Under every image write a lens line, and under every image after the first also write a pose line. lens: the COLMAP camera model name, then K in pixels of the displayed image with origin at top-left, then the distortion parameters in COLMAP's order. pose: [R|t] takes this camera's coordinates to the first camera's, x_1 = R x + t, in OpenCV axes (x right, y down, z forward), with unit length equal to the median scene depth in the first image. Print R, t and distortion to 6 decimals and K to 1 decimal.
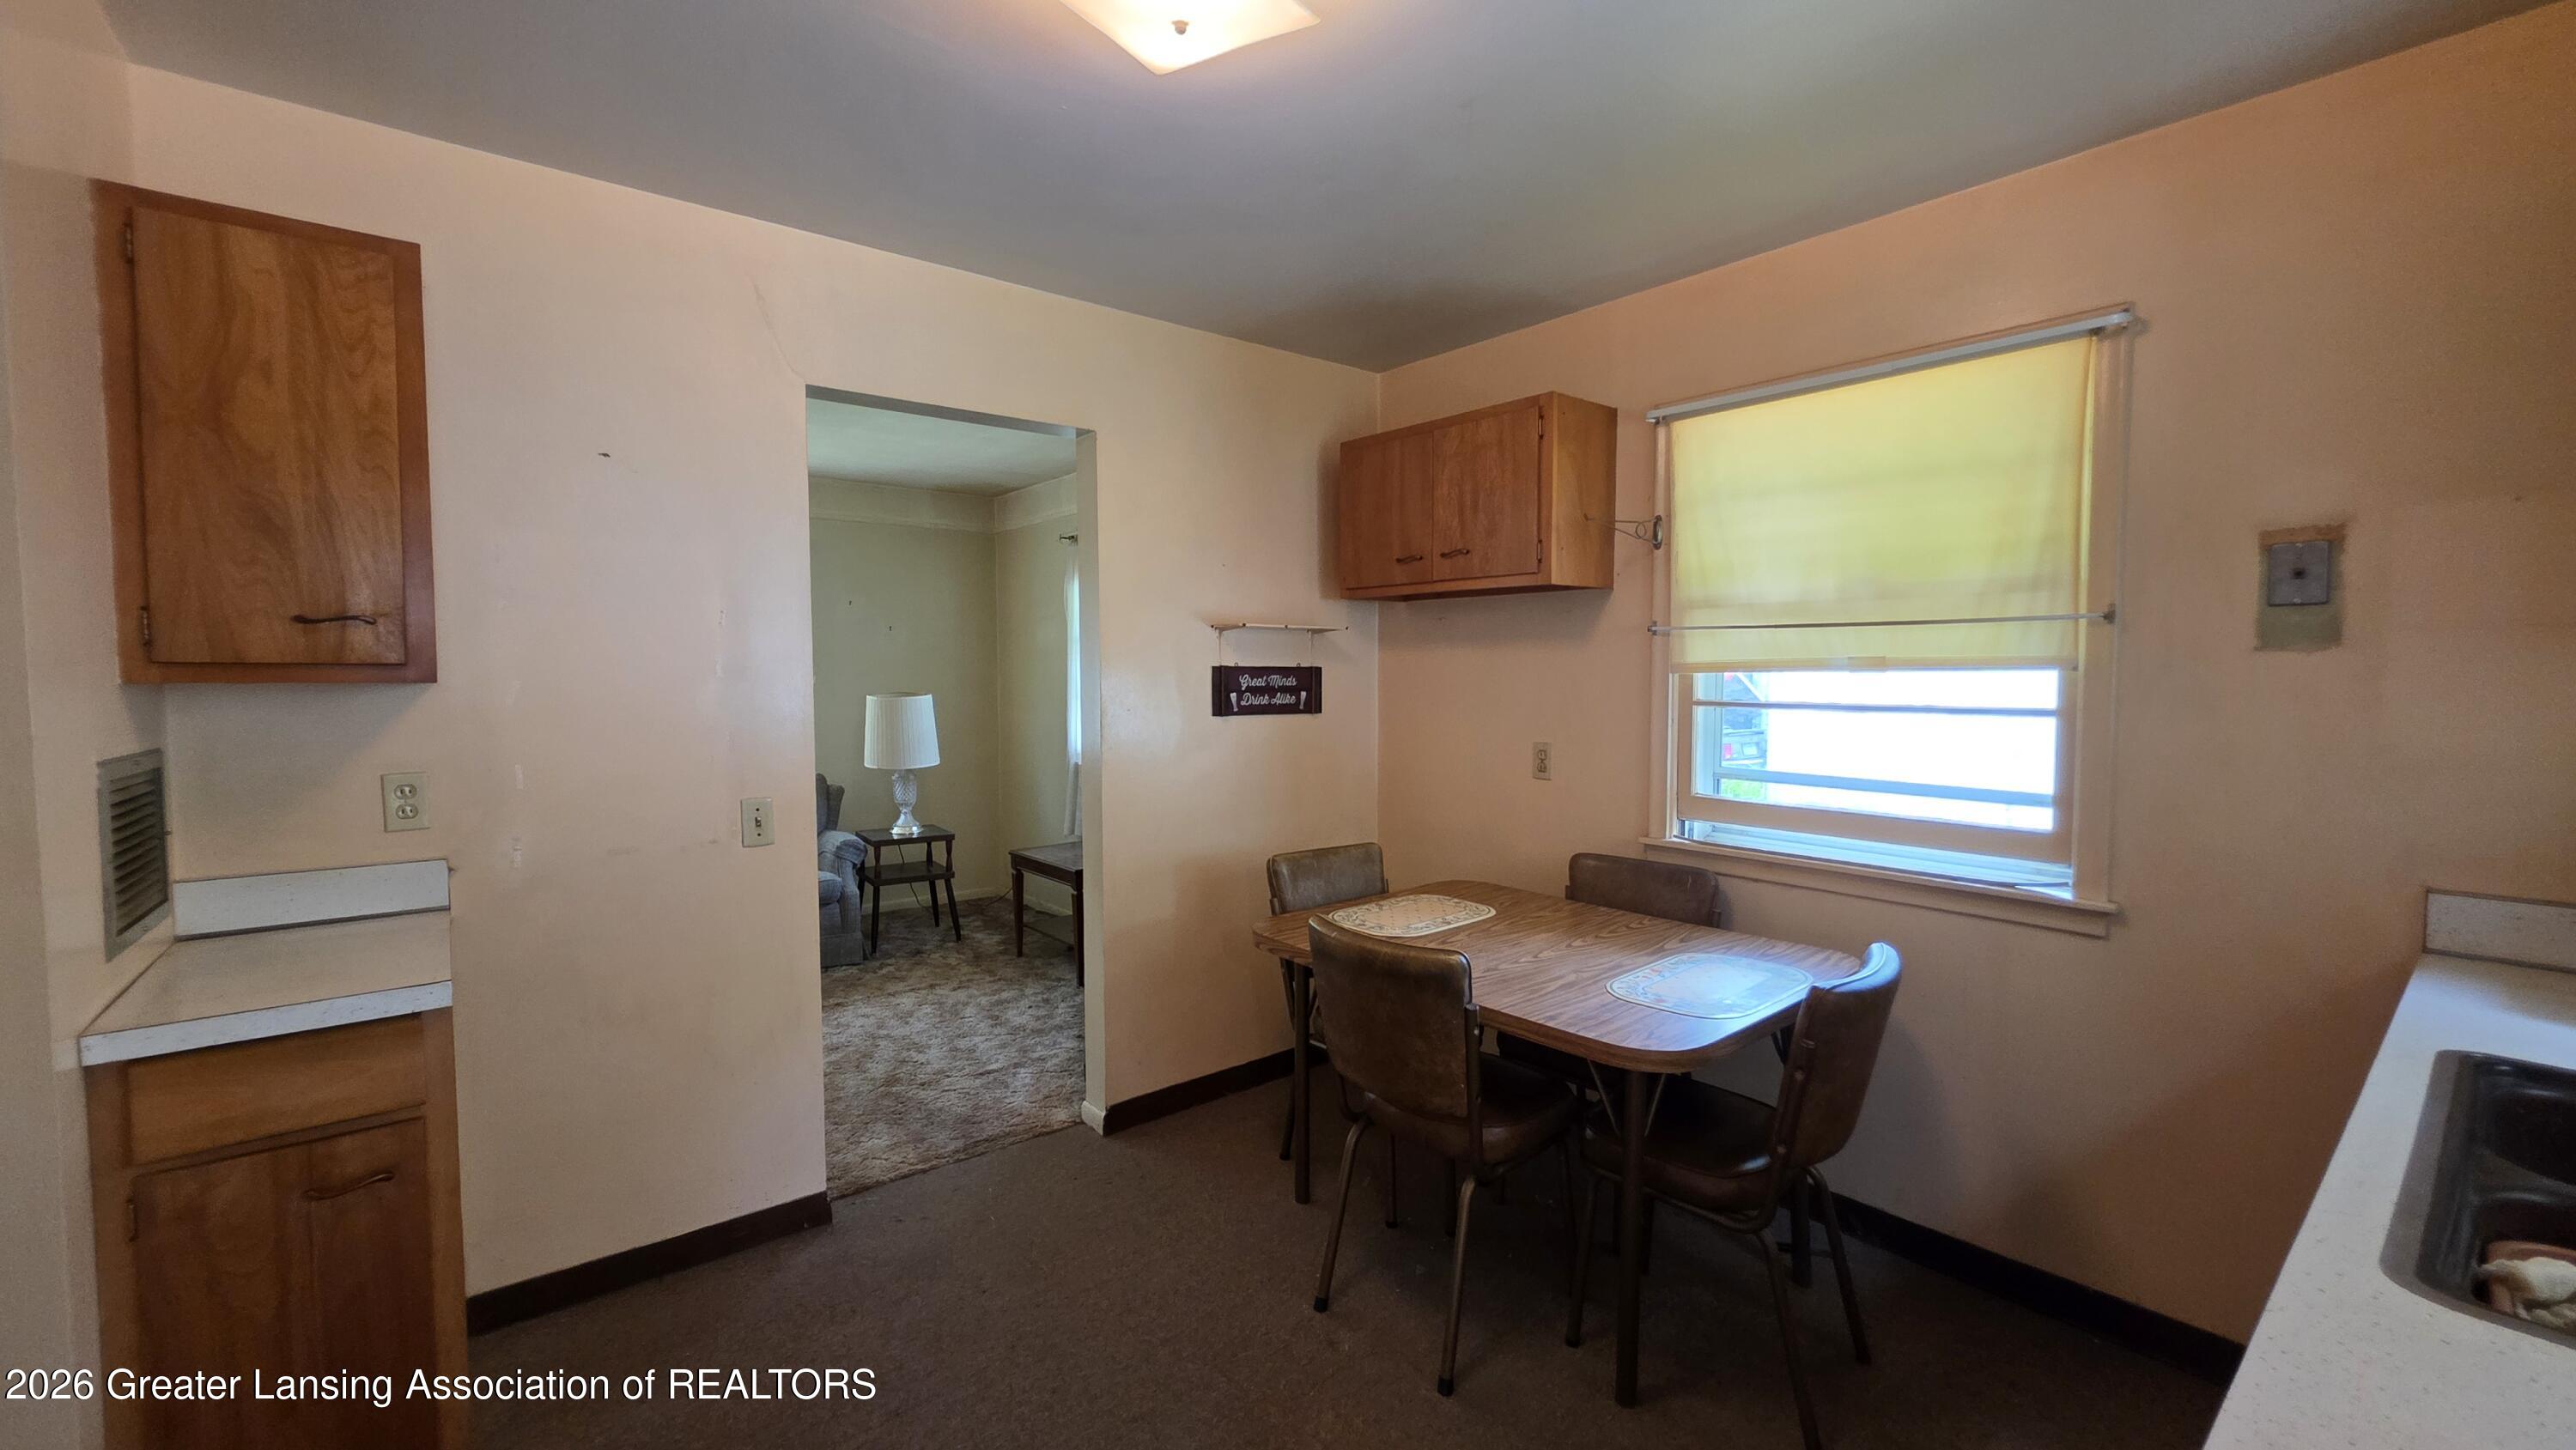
lens RADIAL K [[1036.6, 0, 1284.1], [0, 1036.6, 721.0], [0, 0, 1]] dist [-0.003442, 0.002120]
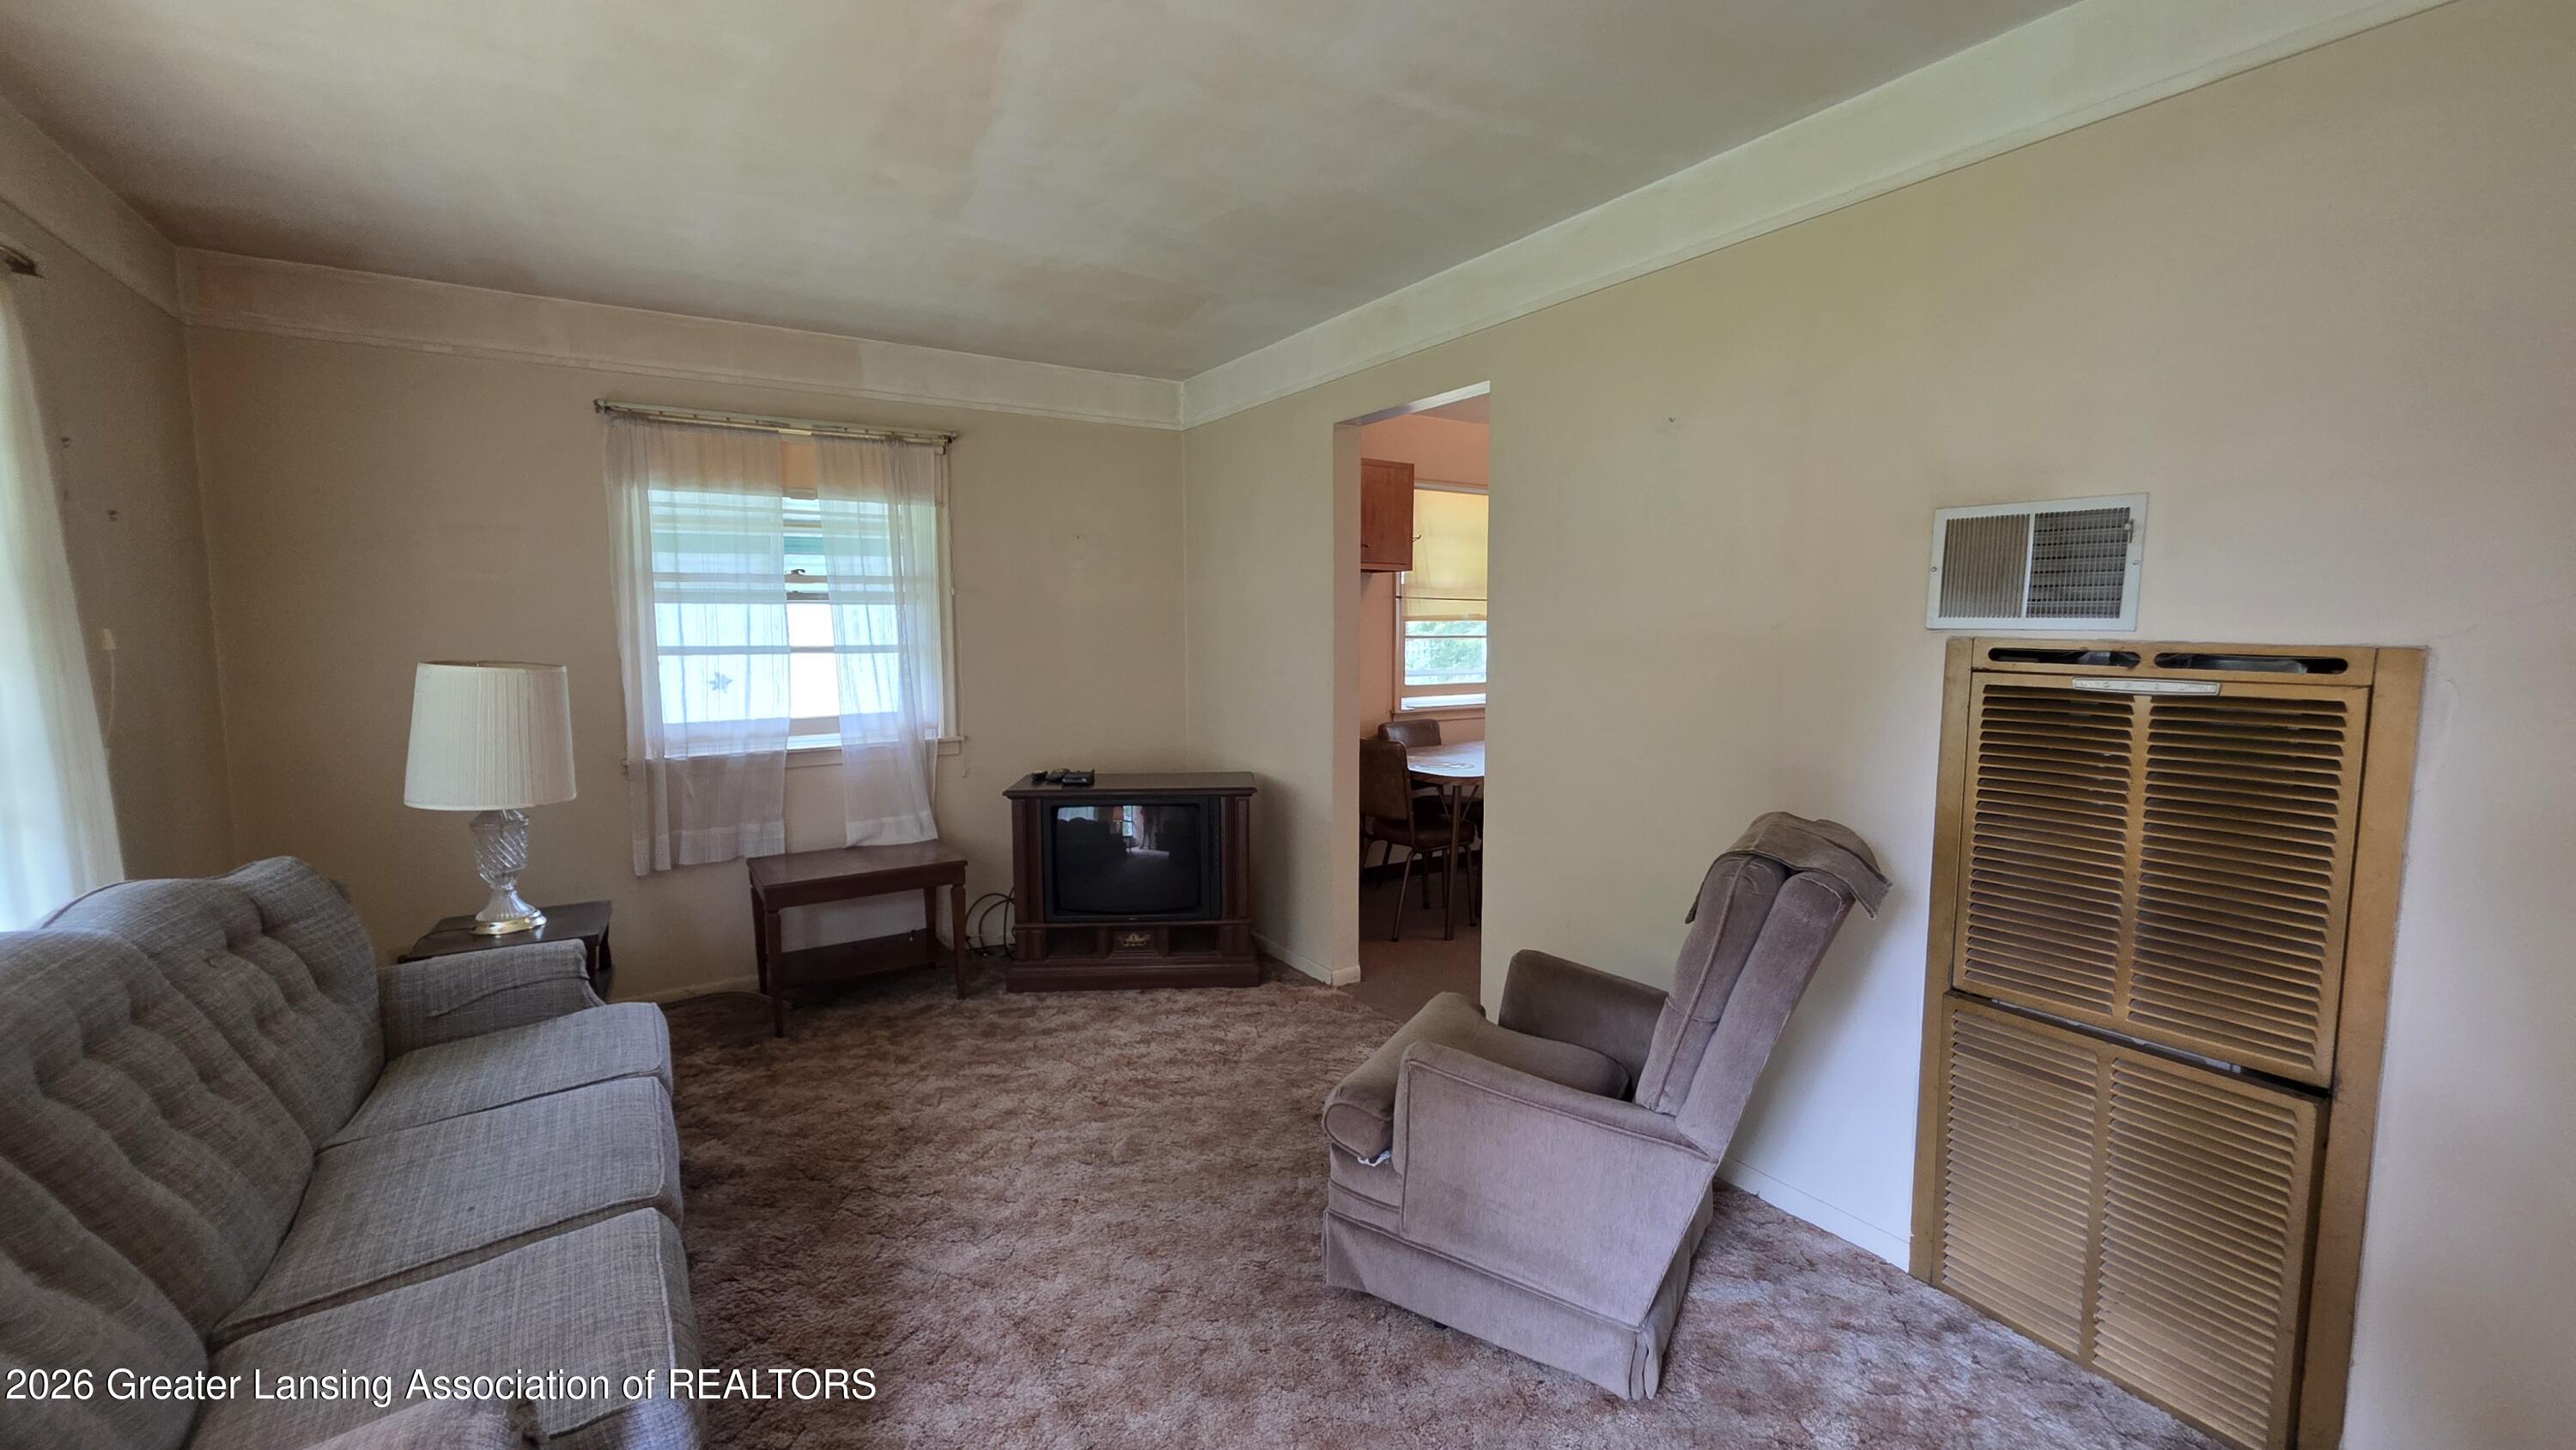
lens RADIAL K [[1036.6, 0, 1289.8], [0, 1036.6, 716.8], [0, 0, 1]] dist [-0.003442, 0.002120]
pose [[0.101679, -0.086643, 0.991037, -1.537689], [0.053278, 0.995245, 0.081545, -0.038016], [-0.993390, 0.044509, 0.105811, 1.010736]]
